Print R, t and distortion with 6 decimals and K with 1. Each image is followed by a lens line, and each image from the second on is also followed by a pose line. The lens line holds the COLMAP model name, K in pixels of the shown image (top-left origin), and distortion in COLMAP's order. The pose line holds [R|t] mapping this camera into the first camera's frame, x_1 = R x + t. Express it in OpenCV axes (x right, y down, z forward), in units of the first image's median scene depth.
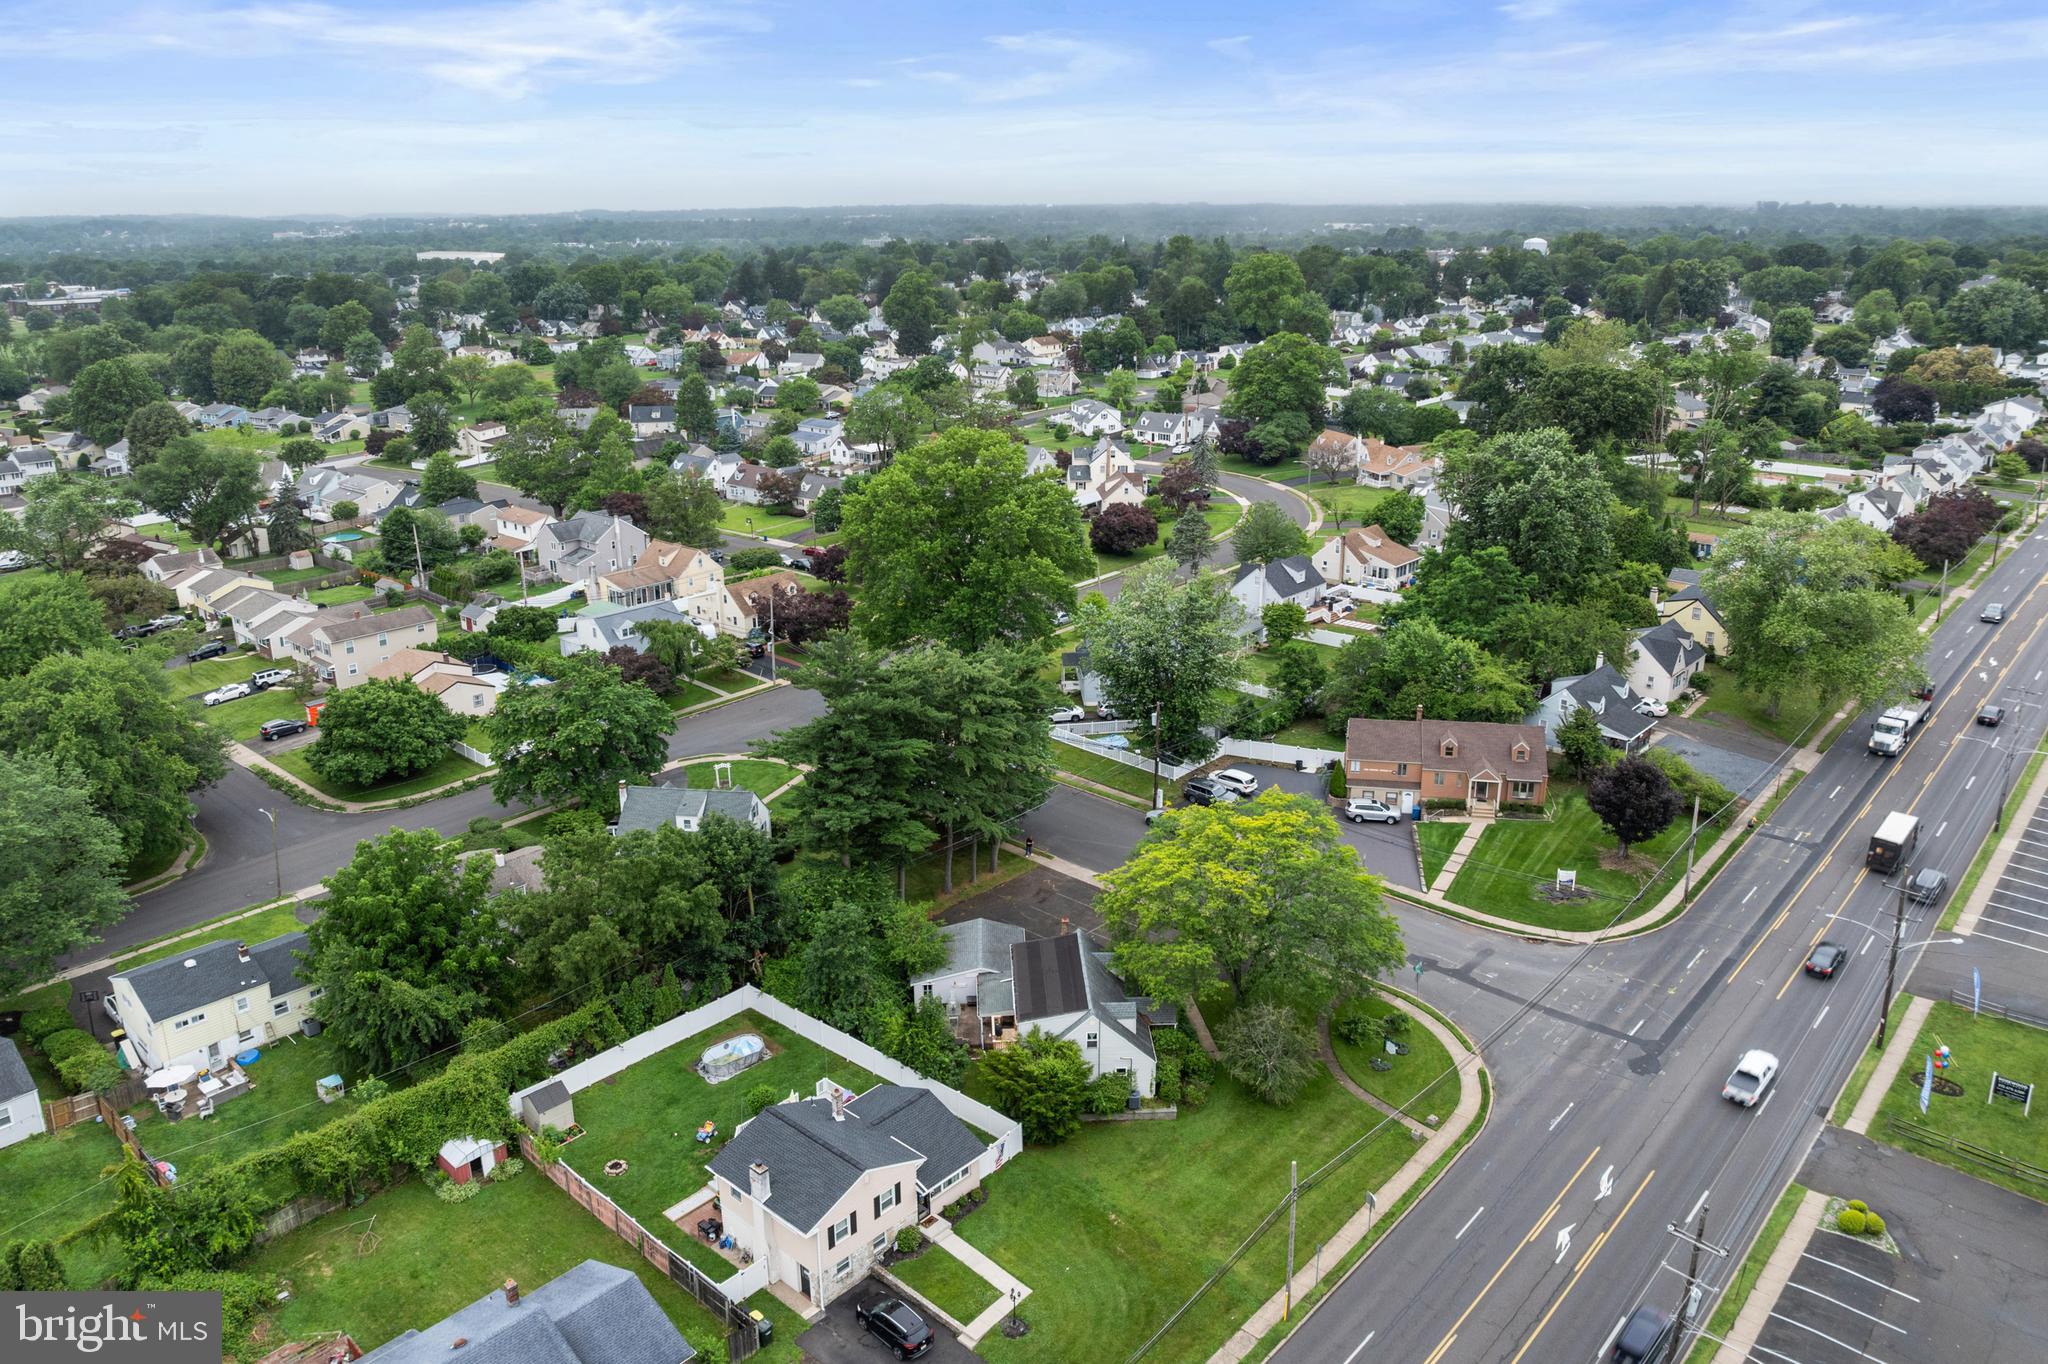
lens RADIAL K [[1446.4, 0, 1030.6], [0, 1446.4, 670.9], [0, 0, 1]] dist [-0.043521, 0.008140]
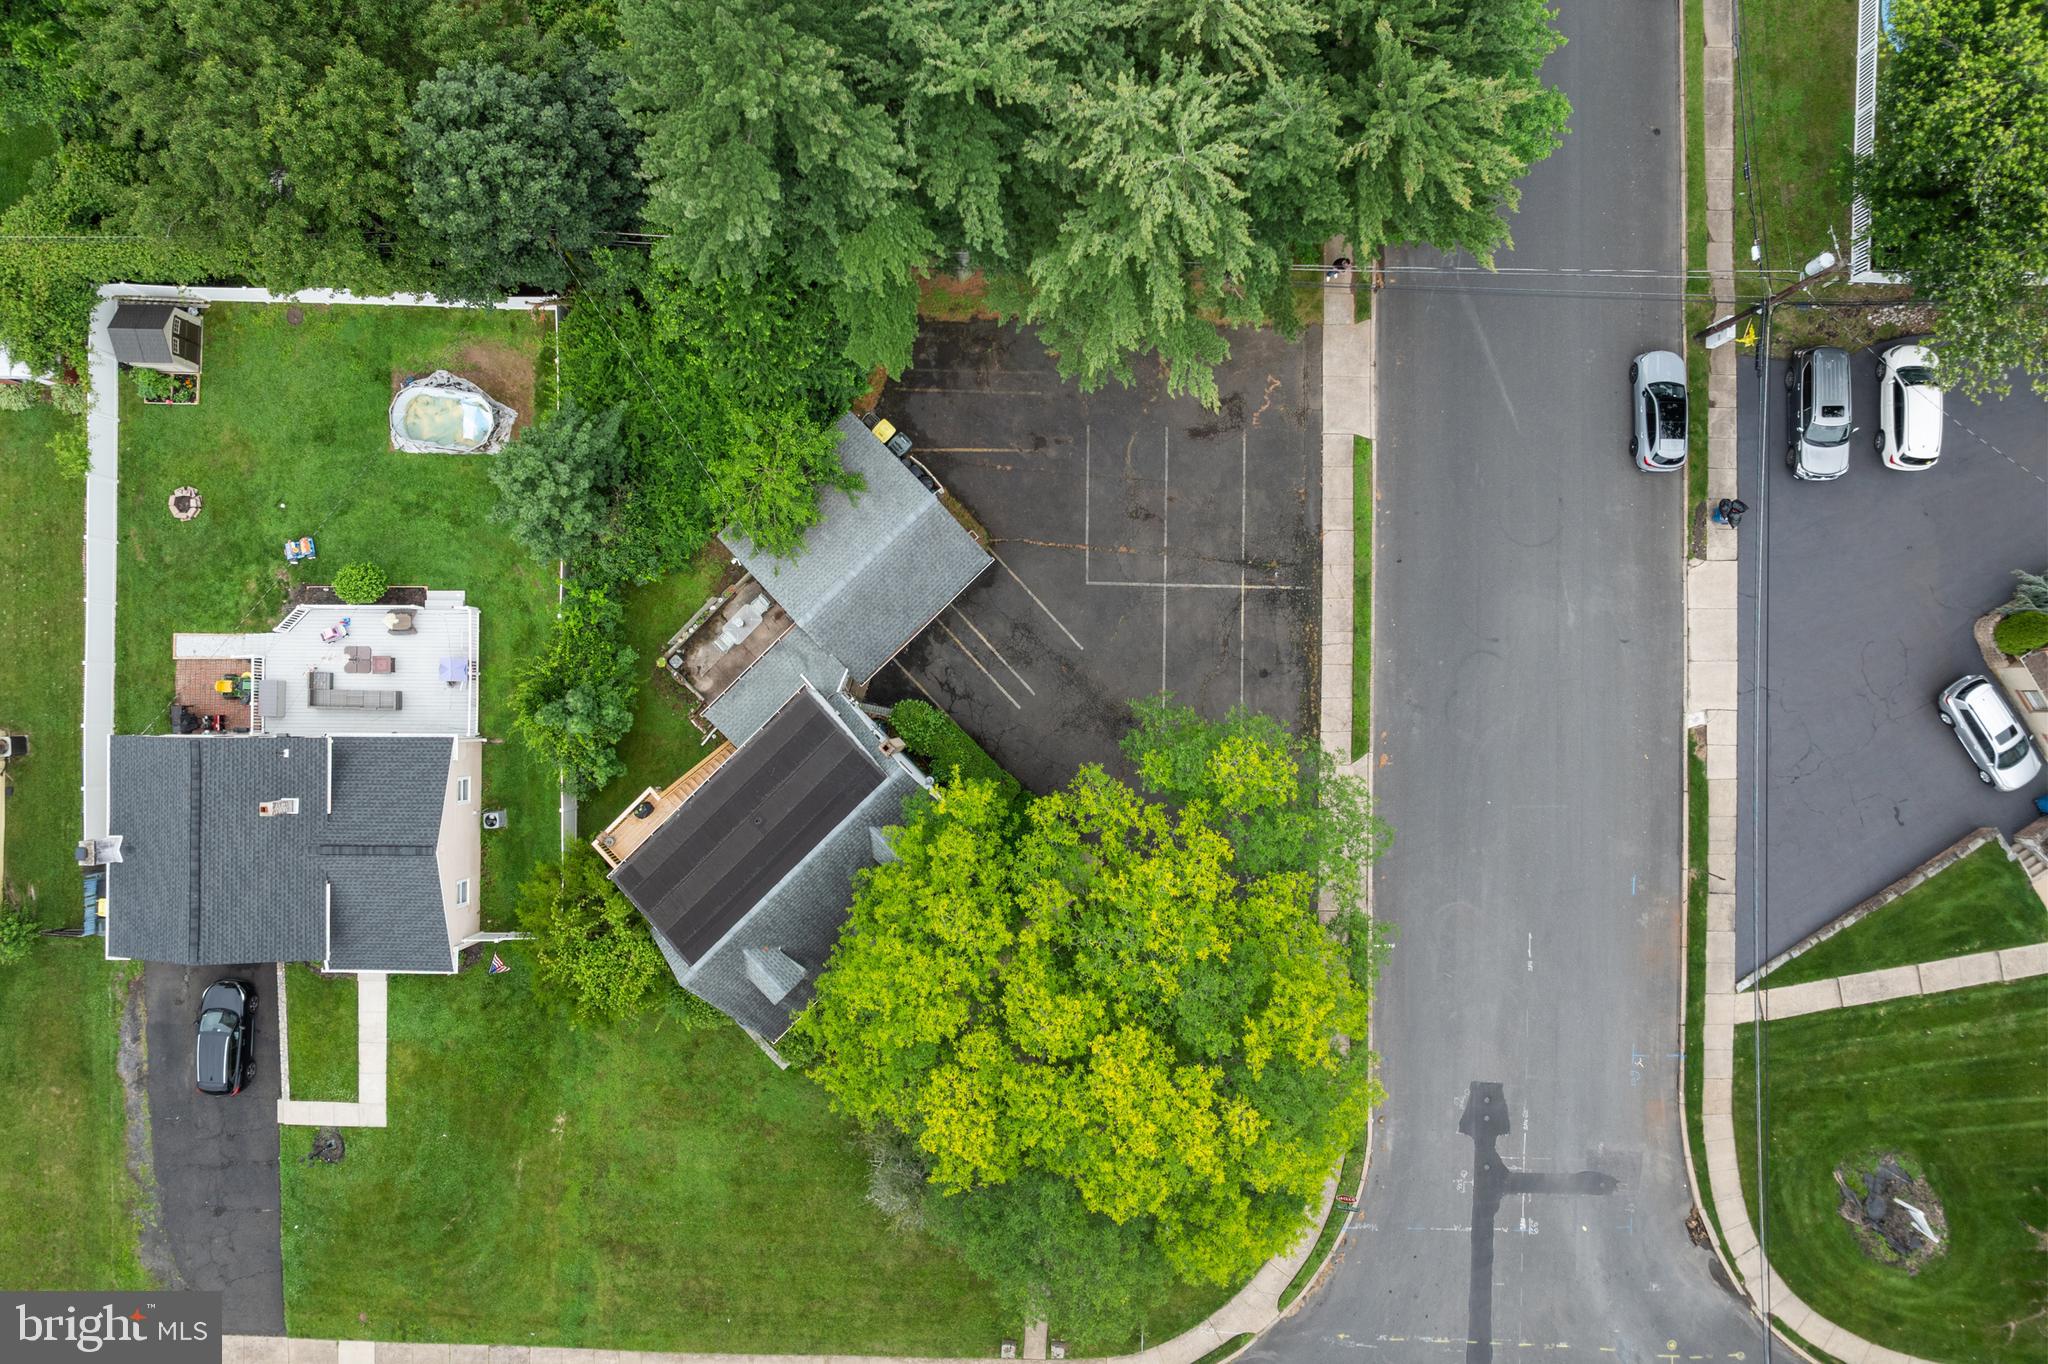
lens RADIAL K [[1446.4, 0, 1034.9], [0, 1446.4, 676.9], [0, 0, 1]] dist [-0.043521, 0.008140]
pose [[0.661799, 0.749629, -0.008857, 0.039282], [-0.236147, 0.219664, 0.946563, -0.296417], [0.711517, -0.624343, 0.322396, 0.778208]]
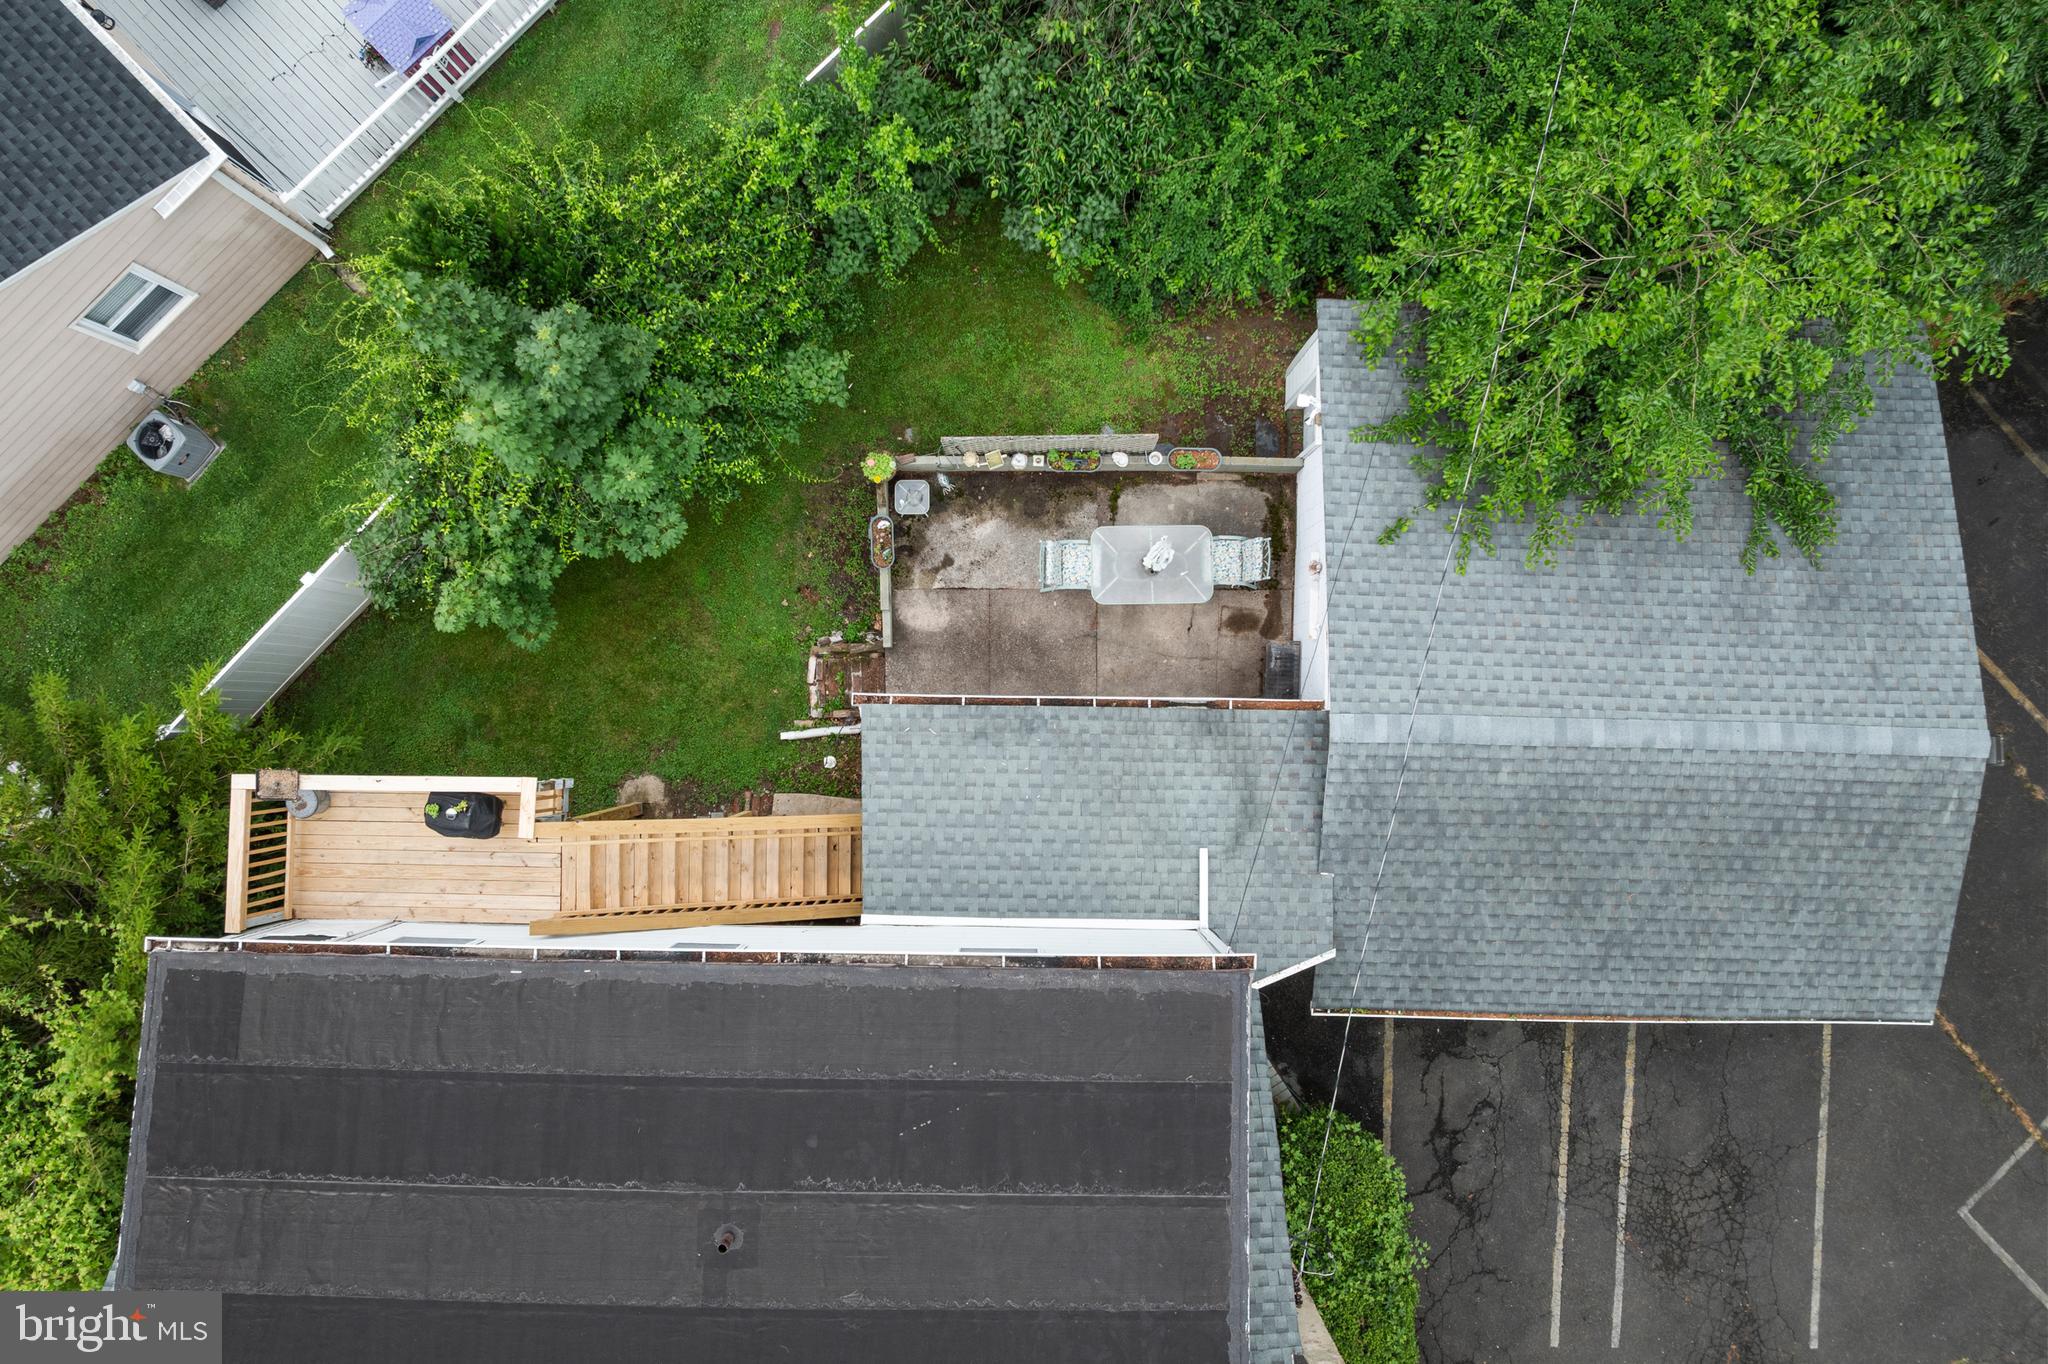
lens RADIAL K [[1446.4, 0, 1021.4], [0, 1446.4, 678.5], [0, 0, 1]] dist [-0.043521, 0.008140]
pose [[-0.062908, 0.997840, -0.018906, -0.031543], [-0.302218, -0.000992, 0.953238, 0.062073], [0.951161, 0.065680, 0.301628, 0.820732]]
